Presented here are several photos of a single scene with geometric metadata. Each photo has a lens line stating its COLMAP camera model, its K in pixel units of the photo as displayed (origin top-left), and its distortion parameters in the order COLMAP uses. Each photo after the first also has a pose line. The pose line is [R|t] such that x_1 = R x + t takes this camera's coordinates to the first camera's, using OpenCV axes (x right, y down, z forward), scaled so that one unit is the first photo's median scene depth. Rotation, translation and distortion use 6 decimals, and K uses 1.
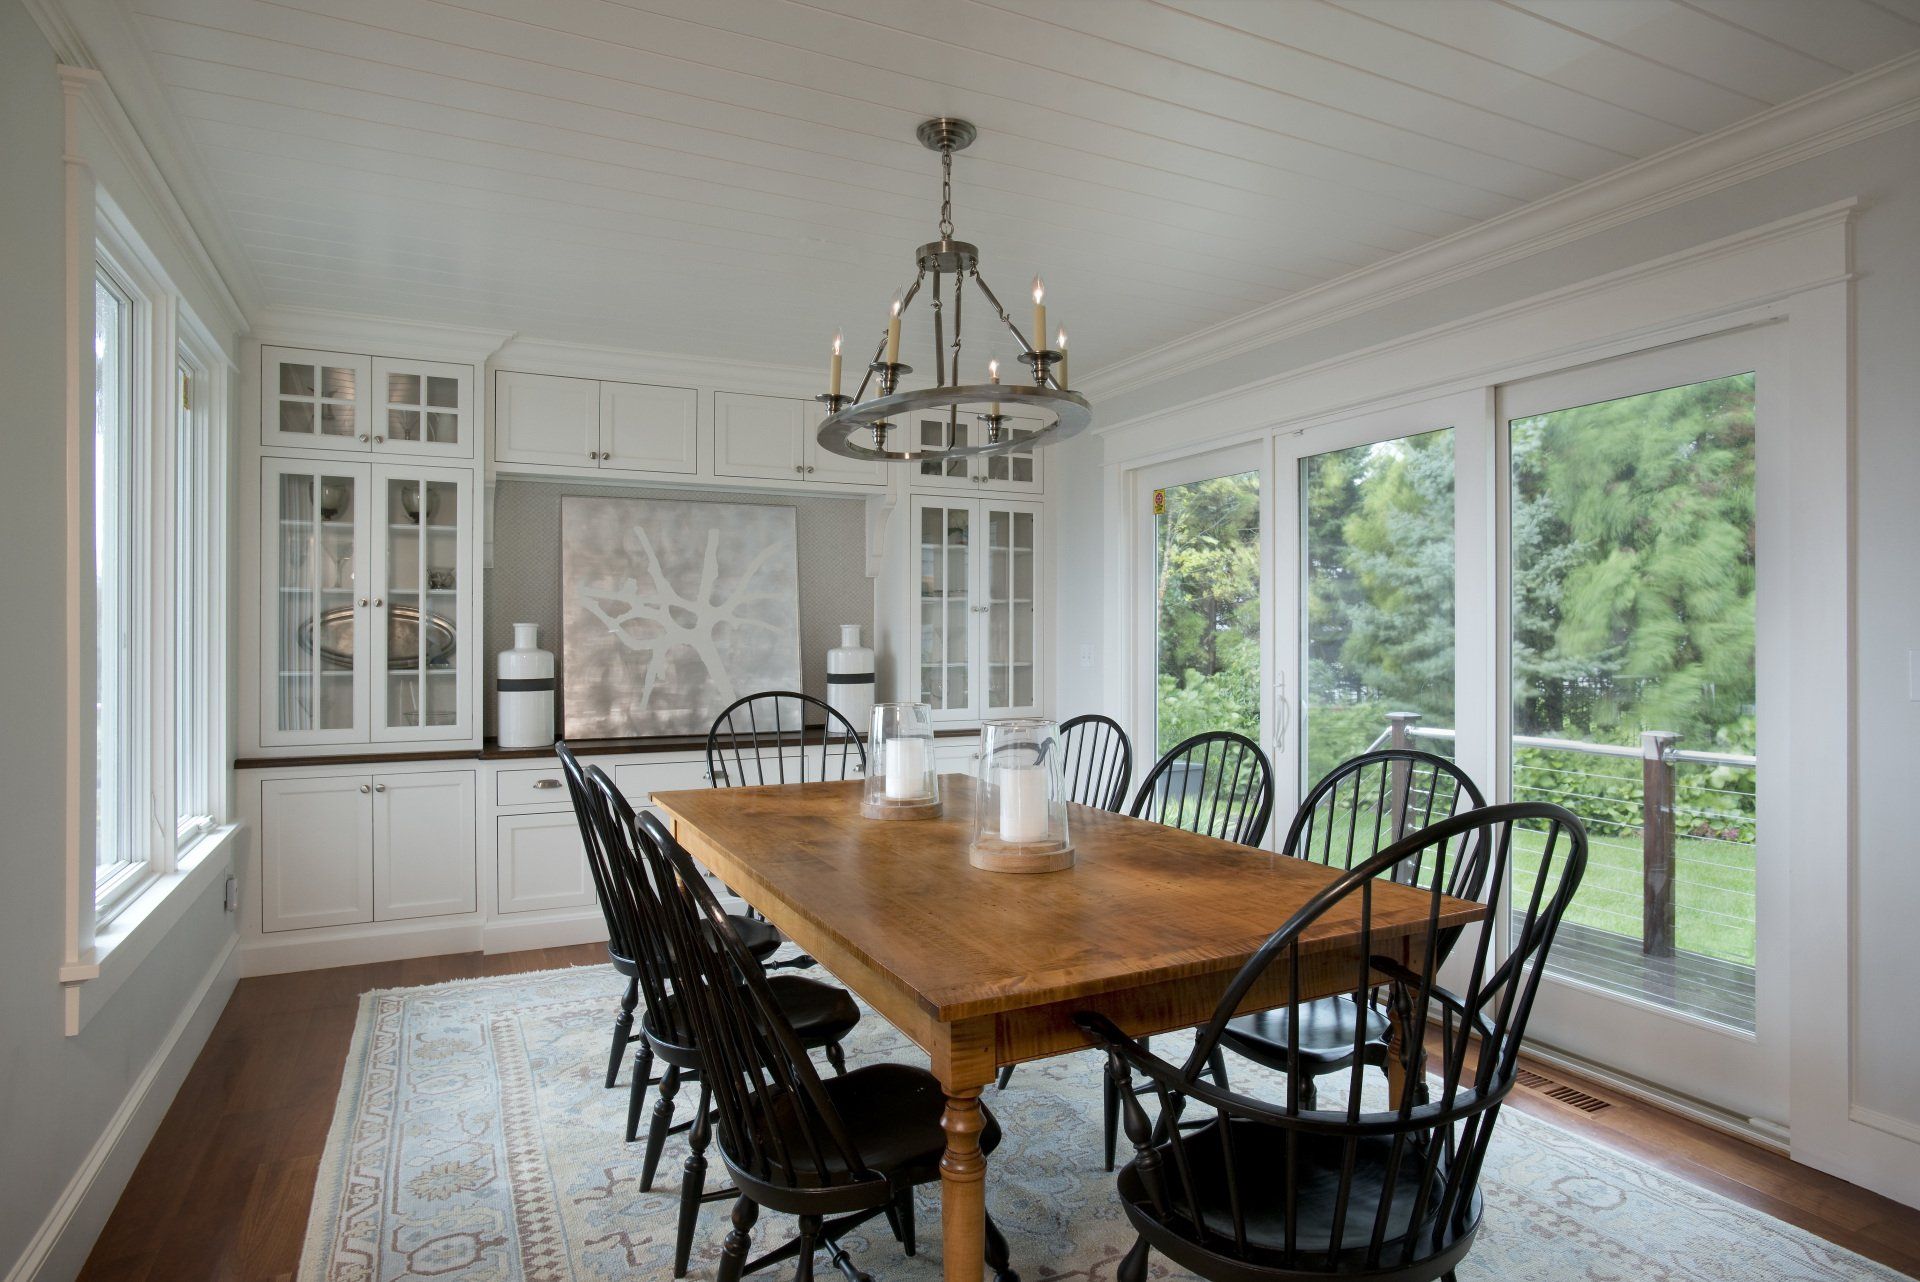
lens RADIAL K [[1061.6, 0, 956.2], [0, 1061.6, 639.6], [0, 0, 1]] dist [0.002802, 0.005153]
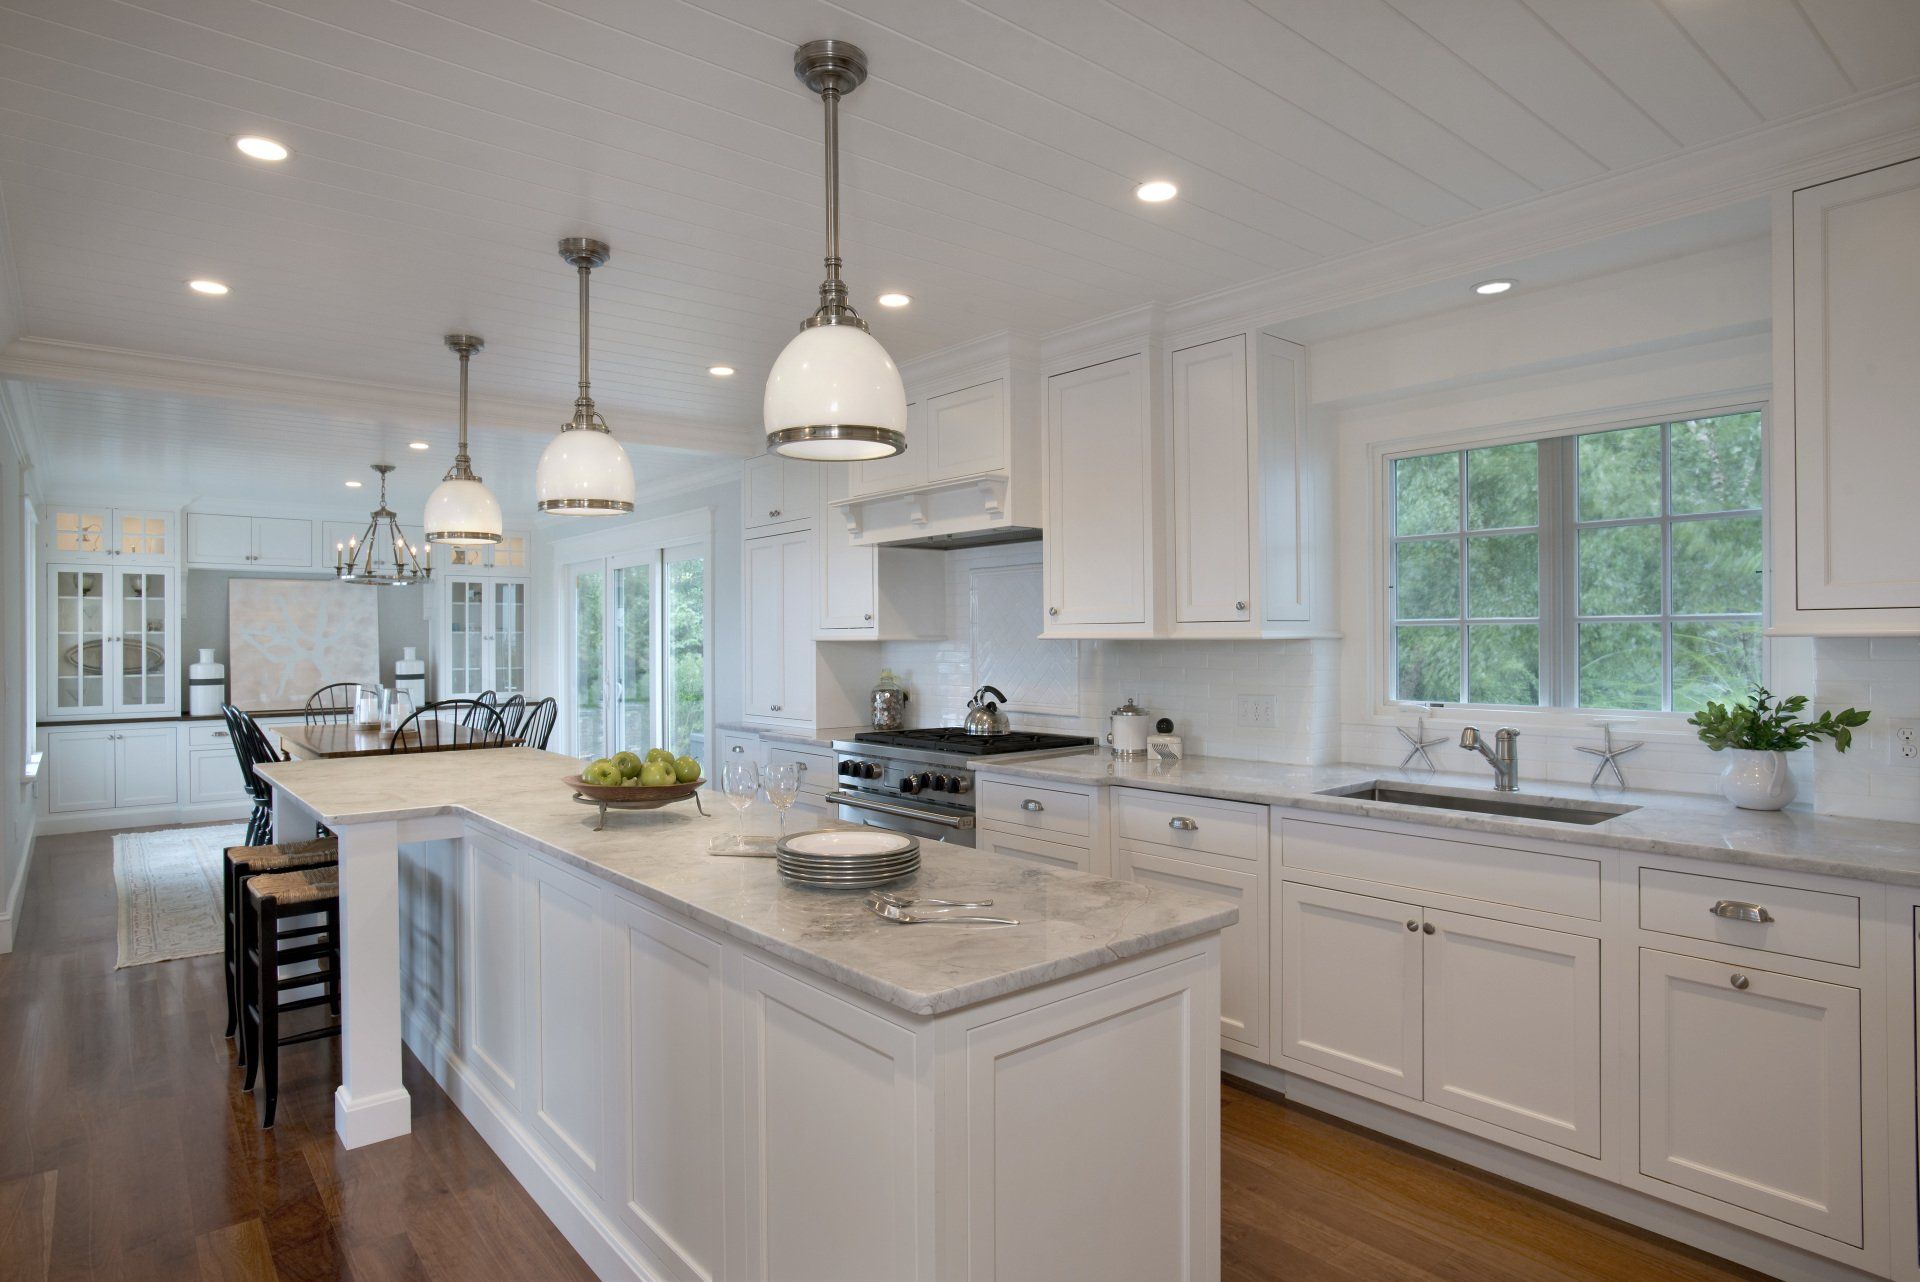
lens RADIAL K [[1061.6, 0, 956.5], [0, 1061.6, 637.7], [0, 0, 1]] dist [0.002802, 0.005153]
pose [[0.980094, -0.002696, 0.198513, 0.521214], [0.002060, 0.999992, 0.003408, -0.039414], [-0.198521, -0.002931, 0.980092, -1.108417]]
